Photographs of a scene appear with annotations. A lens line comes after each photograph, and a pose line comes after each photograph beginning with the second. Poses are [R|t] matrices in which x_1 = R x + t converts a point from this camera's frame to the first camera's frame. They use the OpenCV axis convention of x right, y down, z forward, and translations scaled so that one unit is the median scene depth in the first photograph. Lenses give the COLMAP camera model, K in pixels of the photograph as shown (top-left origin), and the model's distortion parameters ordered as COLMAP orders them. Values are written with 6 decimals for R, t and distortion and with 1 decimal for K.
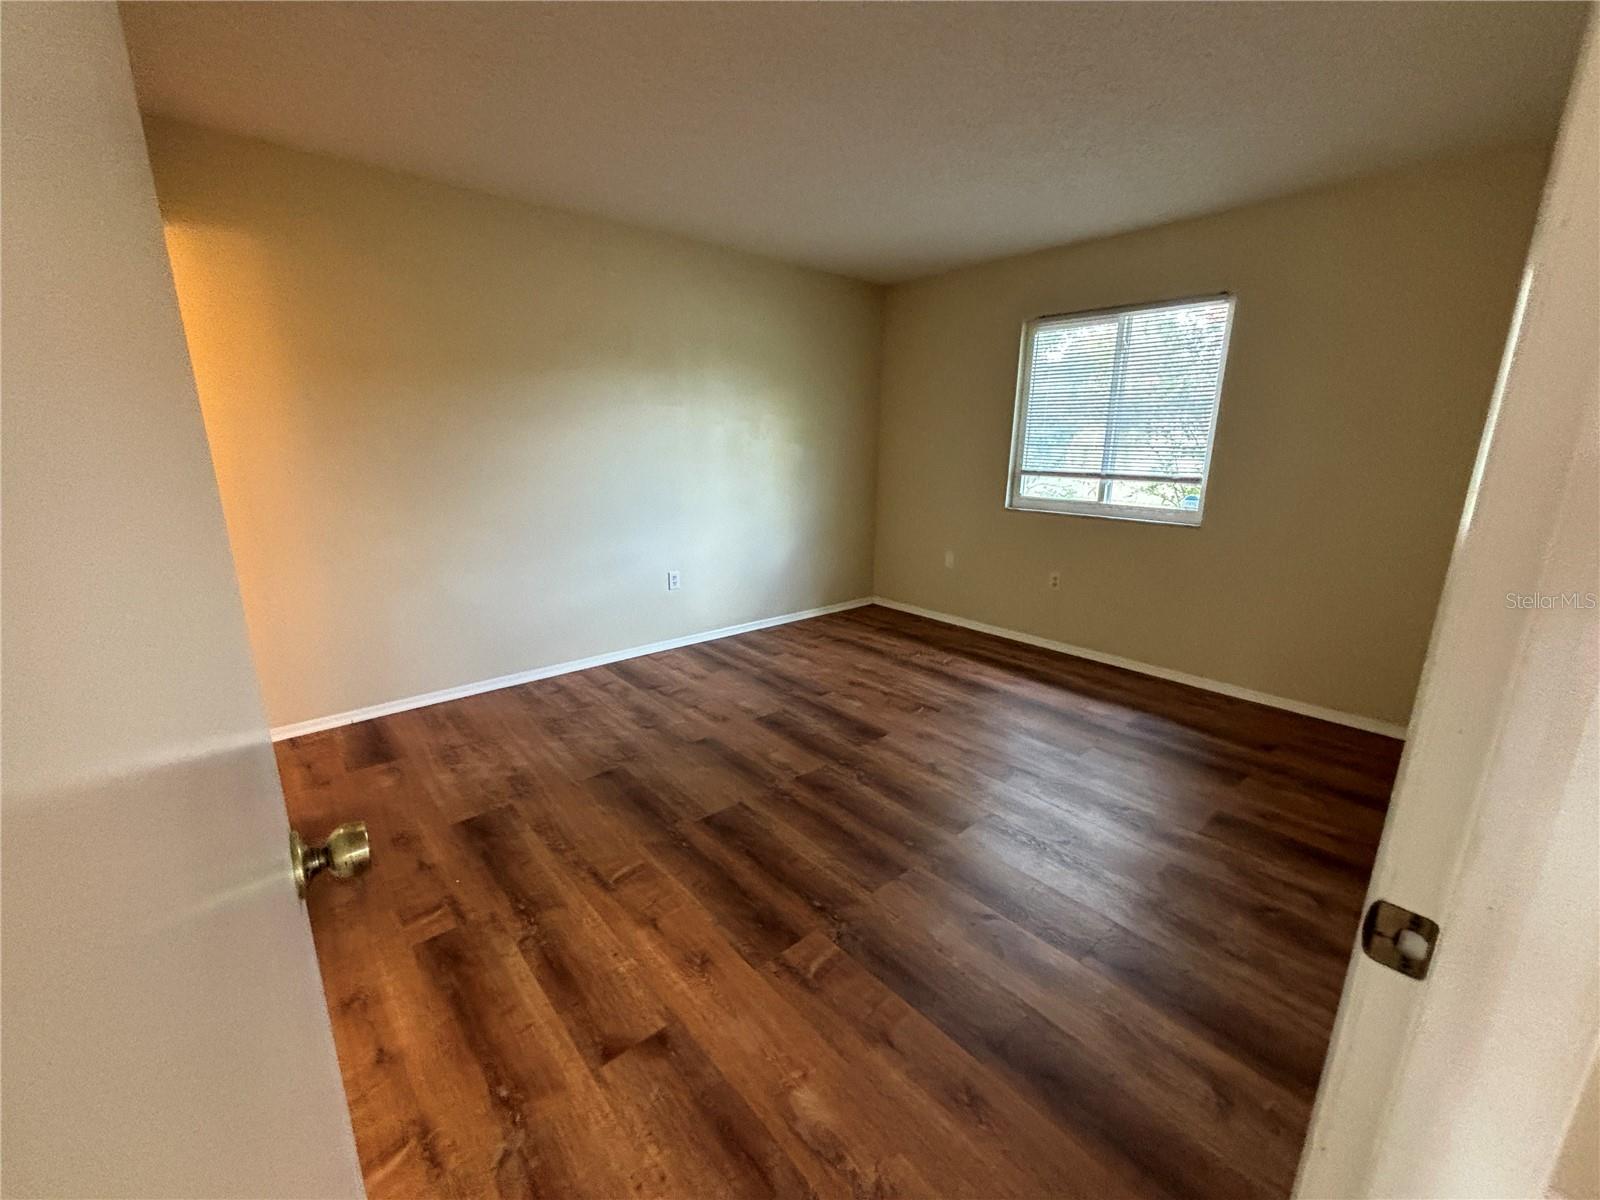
lens RADIAL K [[645.5, 0, 800.9], [0, 645.5, 598.3], [0, 0, 1]] dist [-0.000350, 0.000215]
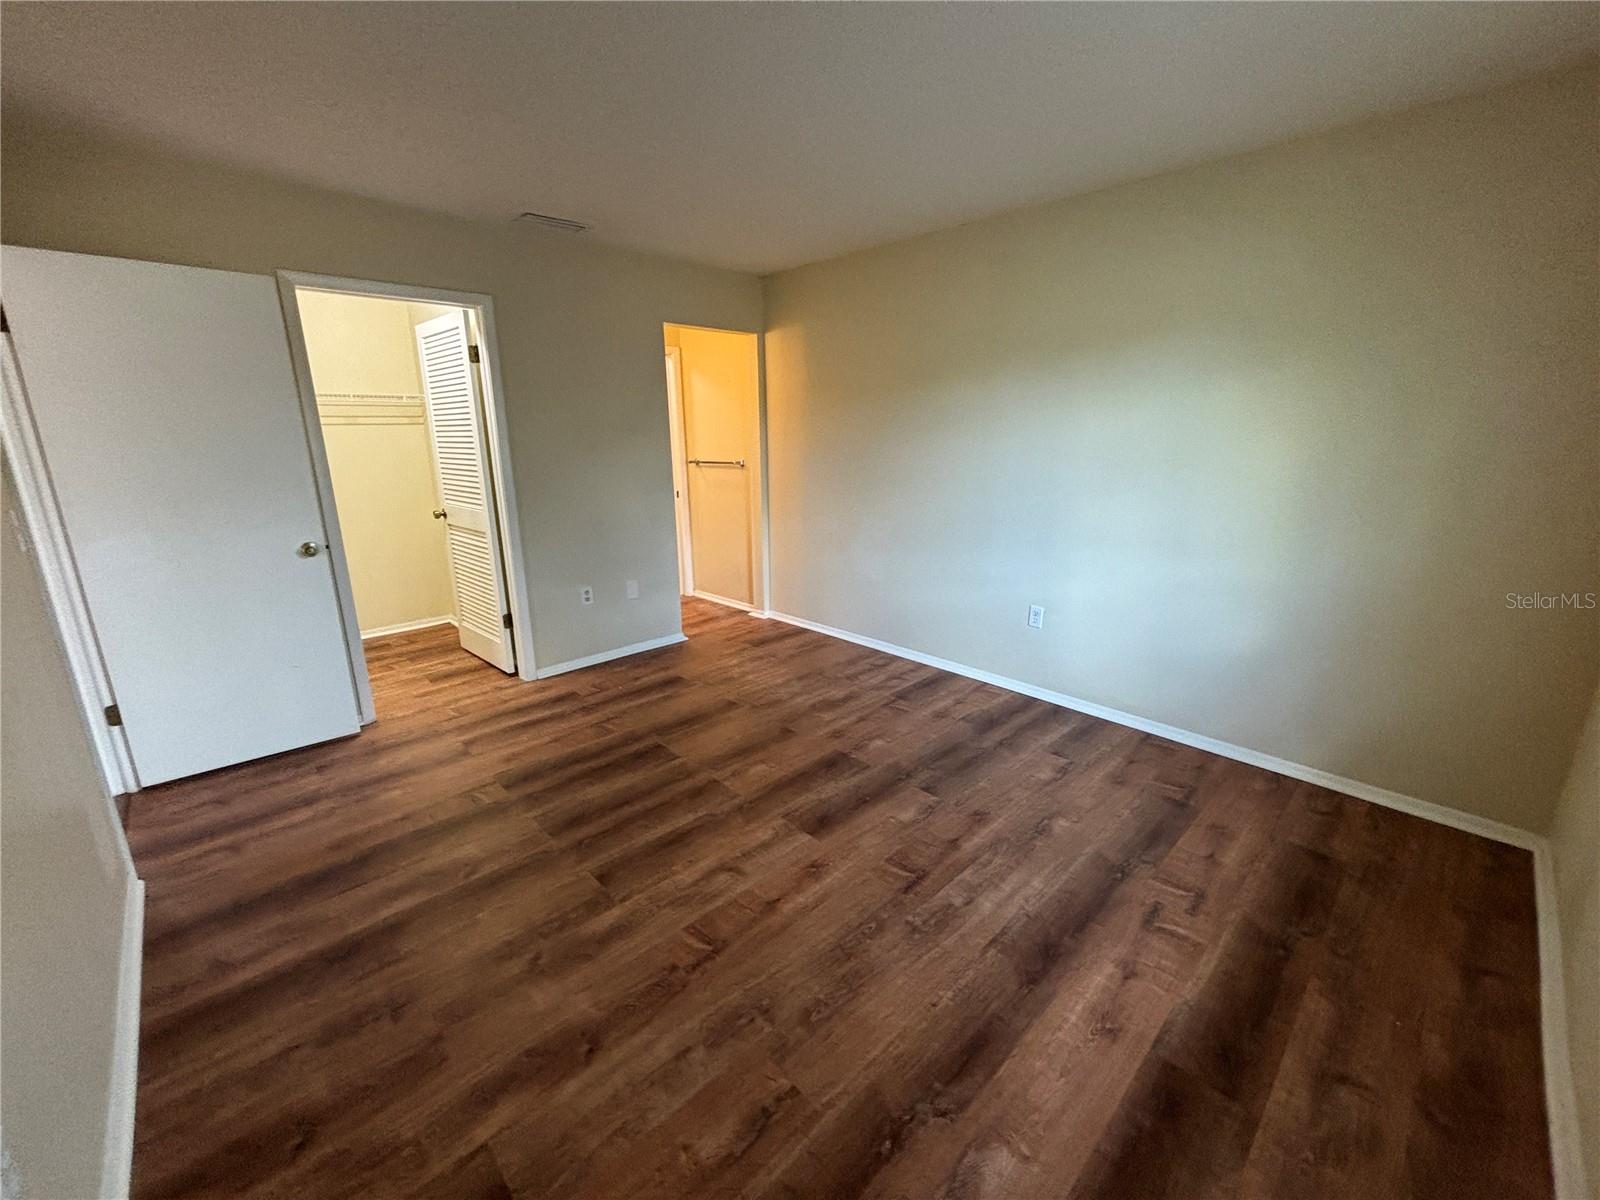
lens RADIAL K [[640.0, 0, 800.3], [0, 640.0, 601.8], [0, 0, 1]] dist [-0.001341, -0.000339]
pose [[0.043313, 0.254487, -0.966106, 0.689212], [-0.235834, 0.942289, 0.237641, -0.201520], [0.970828, 0.217547, 0.100830, 0.720141]]
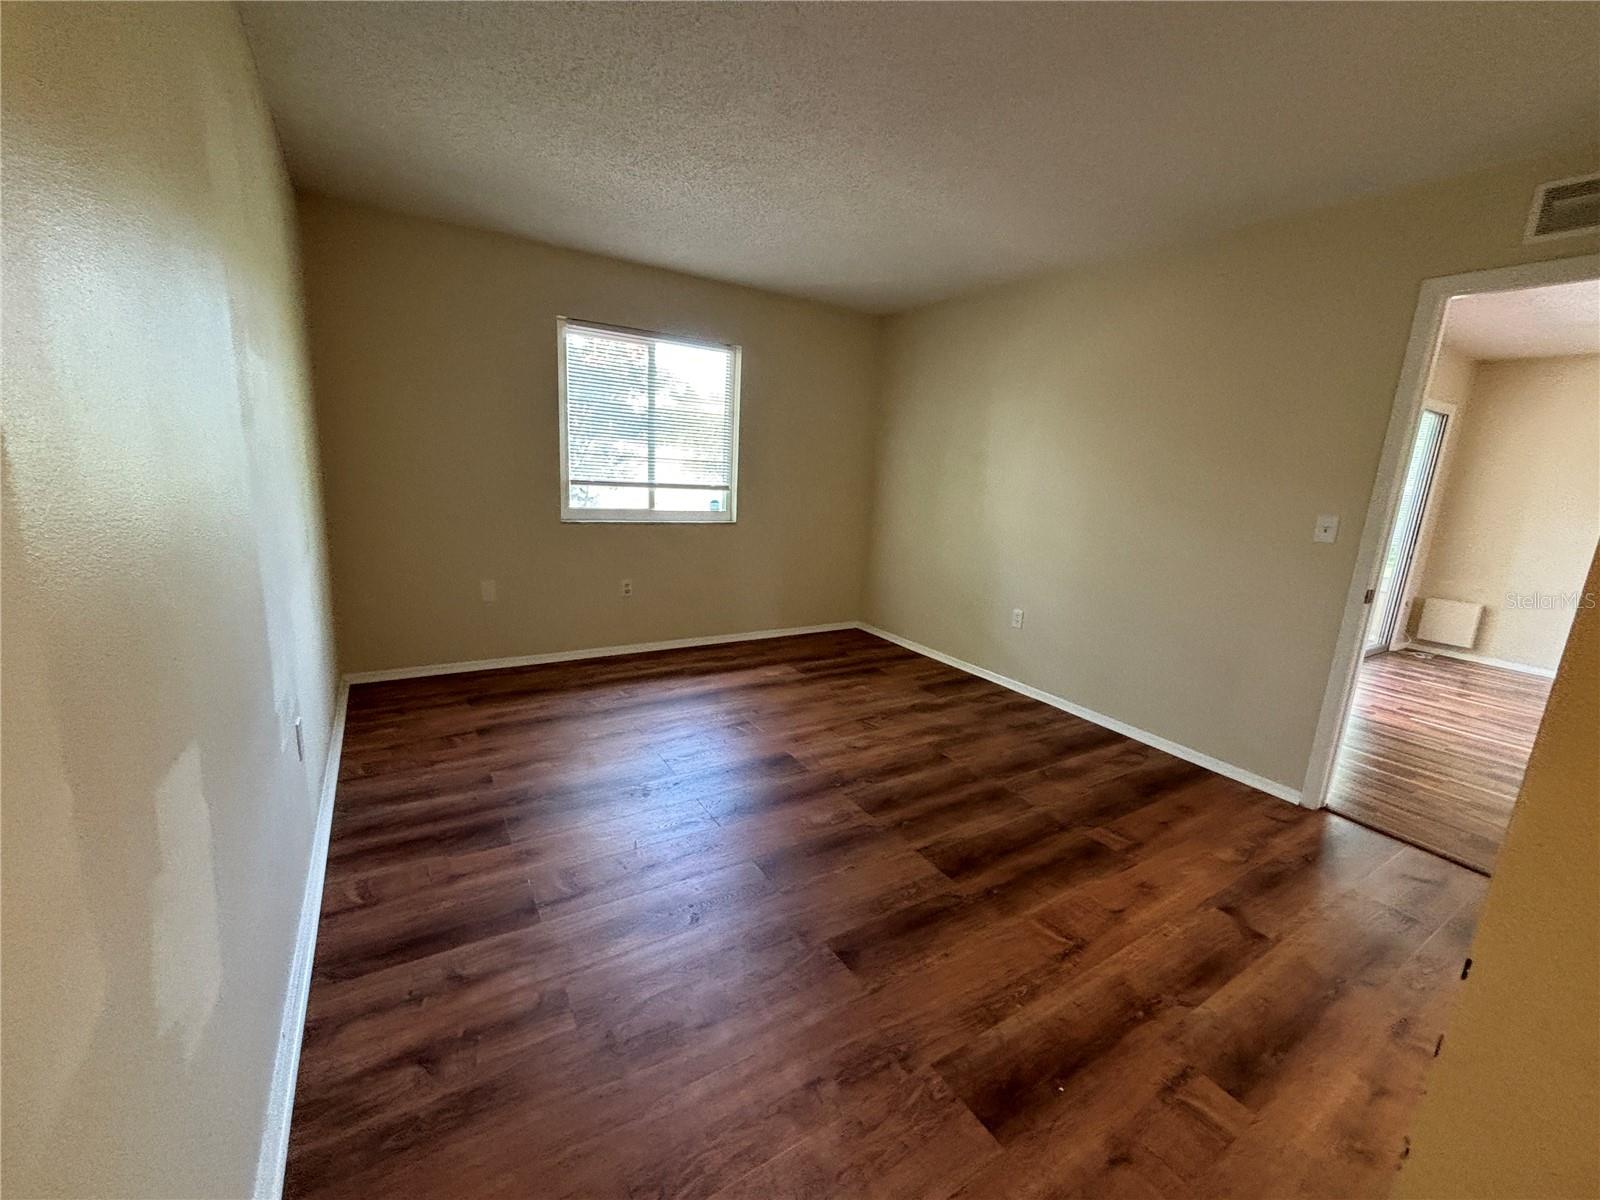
lens RADIAL K [[645.5, 0, 800.9], [0, 645.5, 598.3], [0, 0, 1]] dist [-0.000350, 0.000215]
pose [[0.152791, -0.201912, 0.967412, -0.666126], [0.185776, 0.967323, 0.172552, -0.162308], [-0.970640, 0.153357, 0.185309, 0.648318]]
